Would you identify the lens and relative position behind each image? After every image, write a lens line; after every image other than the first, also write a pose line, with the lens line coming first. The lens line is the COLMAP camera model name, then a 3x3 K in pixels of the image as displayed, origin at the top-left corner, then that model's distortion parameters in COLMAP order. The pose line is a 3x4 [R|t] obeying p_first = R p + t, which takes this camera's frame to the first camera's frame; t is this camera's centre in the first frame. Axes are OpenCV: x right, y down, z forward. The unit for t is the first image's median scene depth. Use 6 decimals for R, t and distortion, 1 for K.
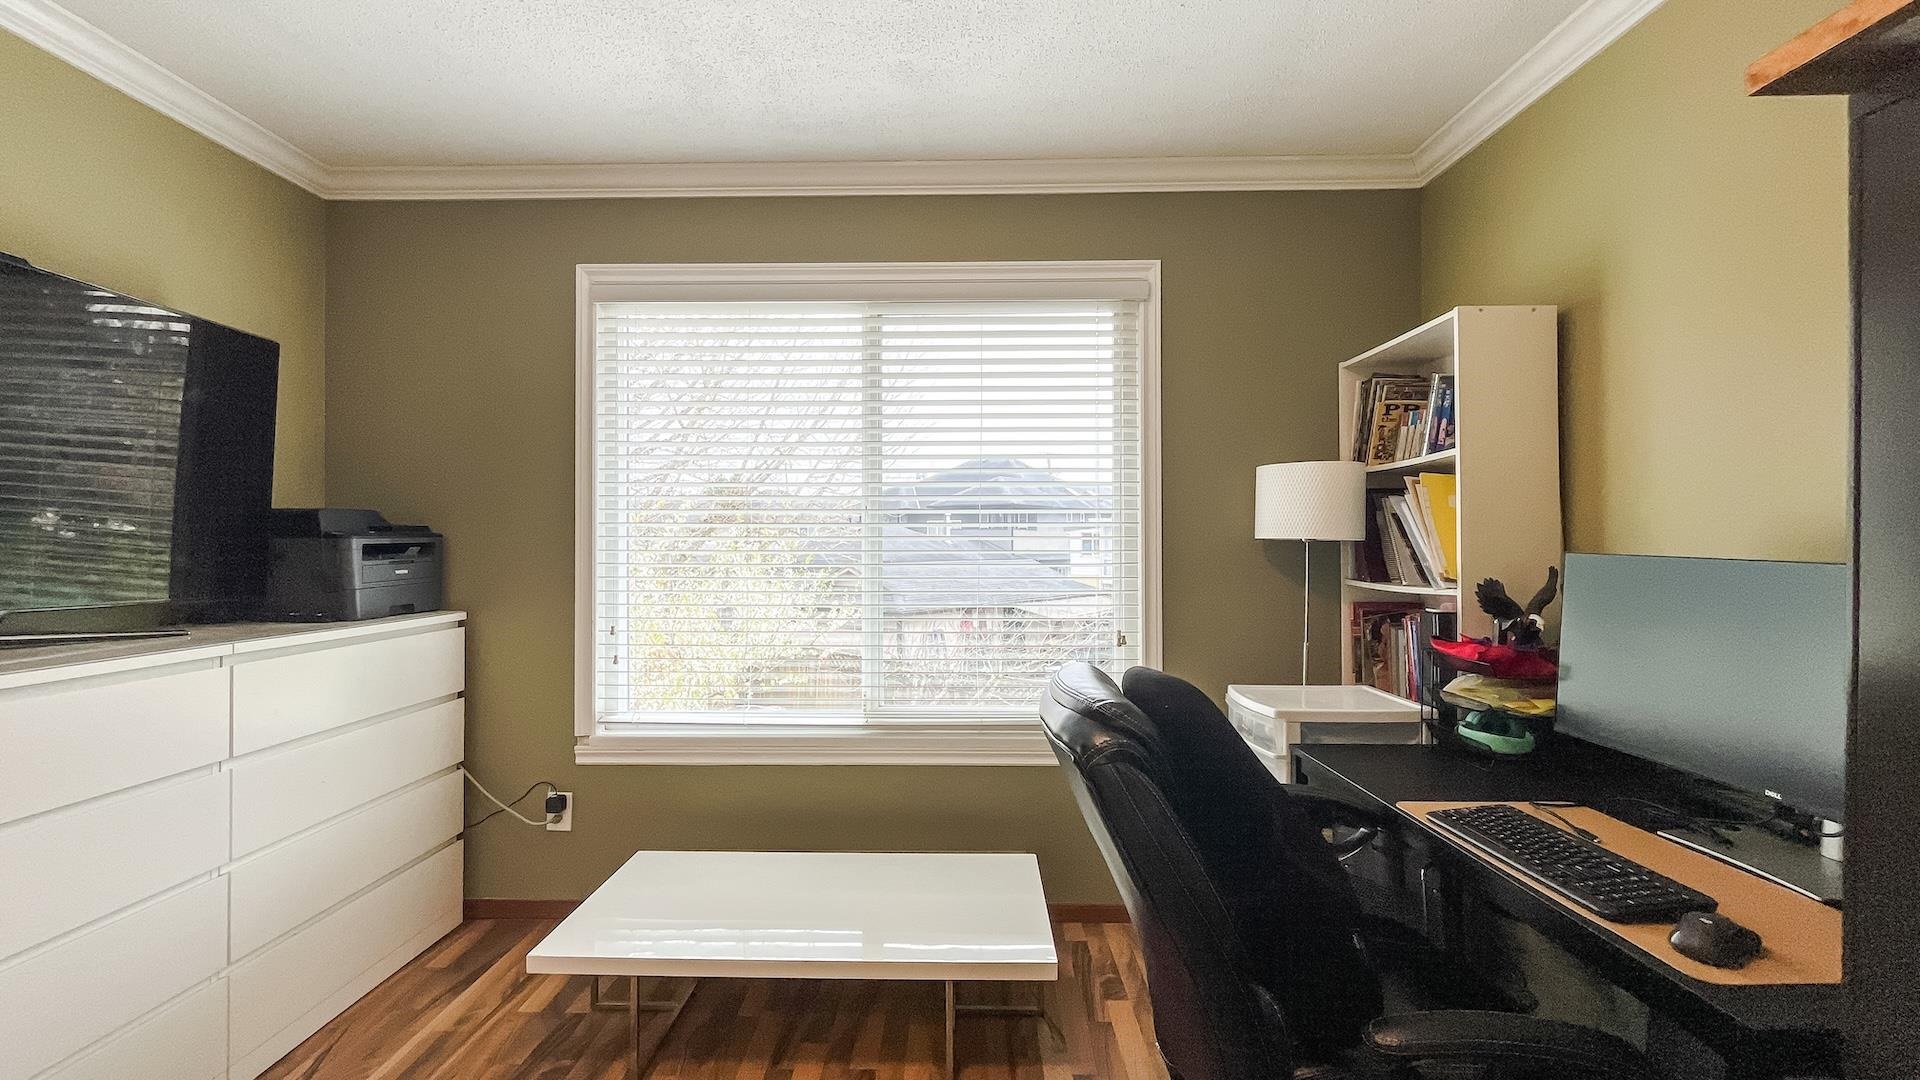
lens RADIAL K [[776.1, 0, 960.0], [0, 776.1, 540.0], [0, 0, 1]] dist [-0.000792, -0.000028]
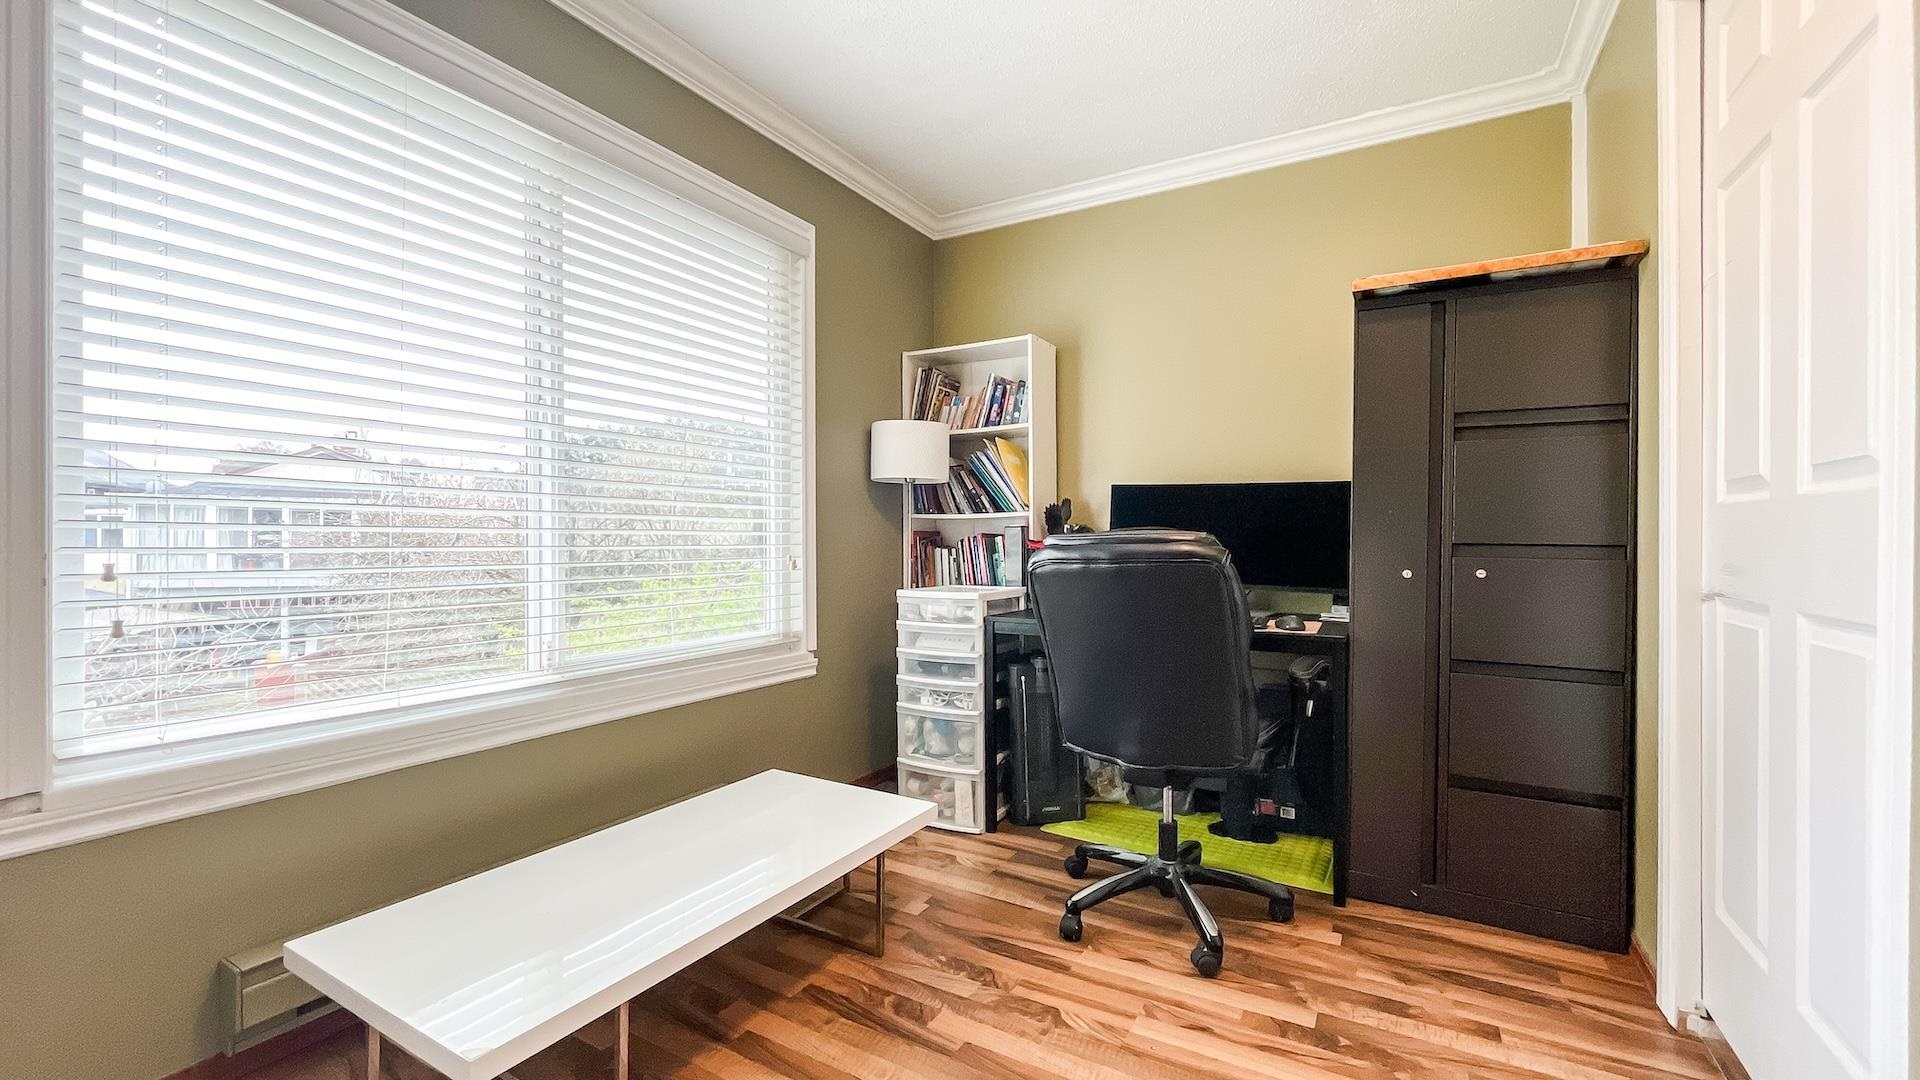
lens RADIAL K [[776.1, 0, 960.0], [0, 776.1, 540.0], [0, 0, 1]] dist [-0.000792, -0.000028]
pose [[0.484120, 0.002559, 0.874998, -0.662951], [-0.007602, 0.999970, 0.001282, 0.097317], [-0.874968, -0.007273, 0.484125, 0.284493]]
